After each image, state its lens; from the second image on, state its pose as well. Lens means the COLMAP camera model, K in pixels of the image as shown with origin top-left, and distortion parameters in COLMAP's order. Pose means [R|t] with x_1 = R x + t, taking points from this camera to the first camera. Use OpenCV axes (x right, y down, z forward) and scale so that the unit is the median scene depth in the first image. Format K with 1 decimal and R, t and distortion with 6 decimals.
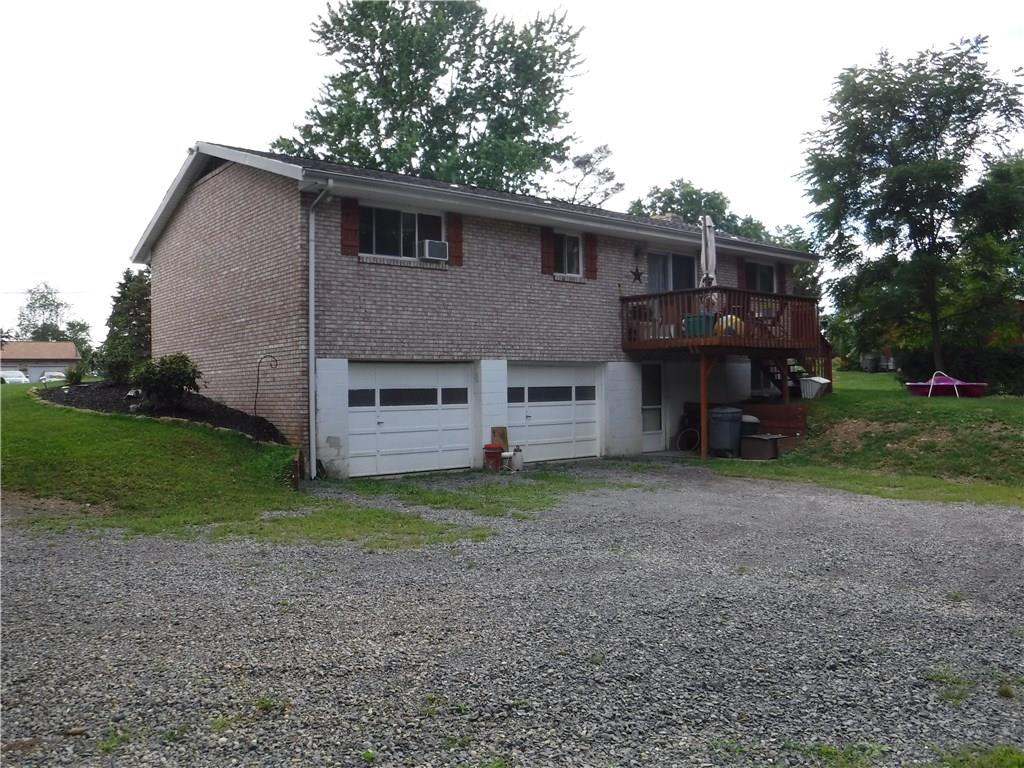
lens RADIAL K [[841.6, 0, 512.0], [0, 841.6, 384.0], [0, 0, 1]] dist [-0.074044, 0.003747]
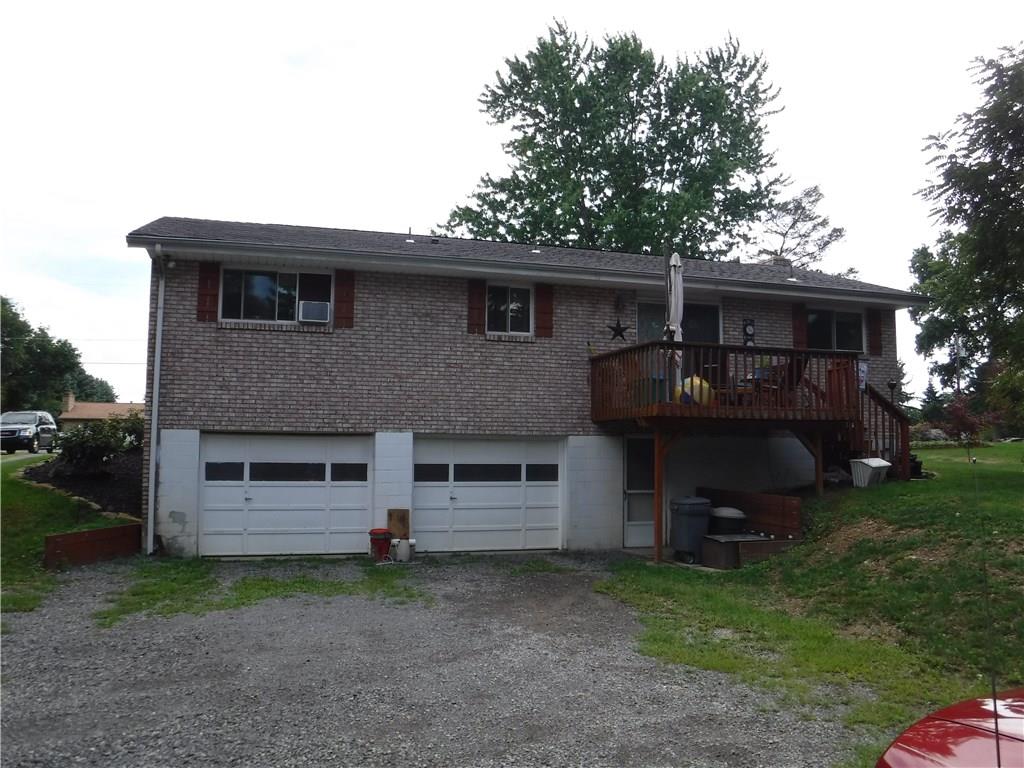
lens RADIAL K [[869.6, 0, 512.0], [0, 869.6, 384.0], [0, 0, 1]] dist [-0.081526, -0.000663]
pose [[0.924147, -0.016742, -0.381671, 0.444993], [-0.015772, 0.996516, -0.081901, -0.006696], [0.381712, 0.081708, 0.920663, 0.209095]]
